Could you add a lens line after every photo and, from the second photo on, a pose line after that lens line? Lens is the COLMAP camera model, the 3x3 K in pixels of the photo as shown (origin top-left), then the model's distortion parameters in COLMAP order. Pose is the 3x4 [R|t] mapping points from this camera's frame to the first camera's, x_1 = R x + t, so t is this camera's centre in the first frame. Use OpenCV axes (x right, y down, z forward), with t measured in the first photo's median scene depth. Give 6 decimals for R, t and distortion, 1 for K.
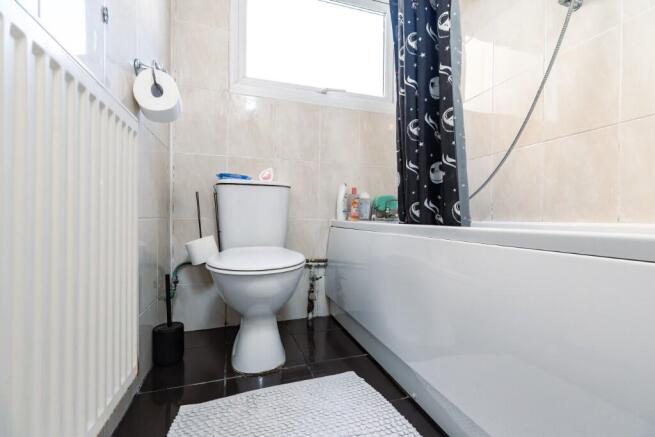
lens RADIAL K [[294.0, 0, 328.4], [0, 294.0, 217.0], [0, 0, 1]] dist [0.011799, -0.001998]
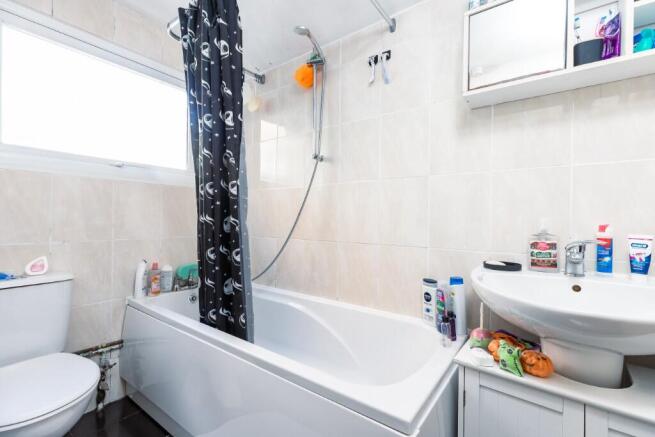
lens RADIAL K [[294.0, 0, 328.0], [0, 294.0, 219.3], [0, 0, 1]] dist [0.011799, -0.001998]
pose [[0.810814, 0.001656, 0.585302, -0.027691], [-0.007584, 0.999942, 0.007678, -0.279941], [-0.585255, -0.010665, 0.810779, -0.195732]]
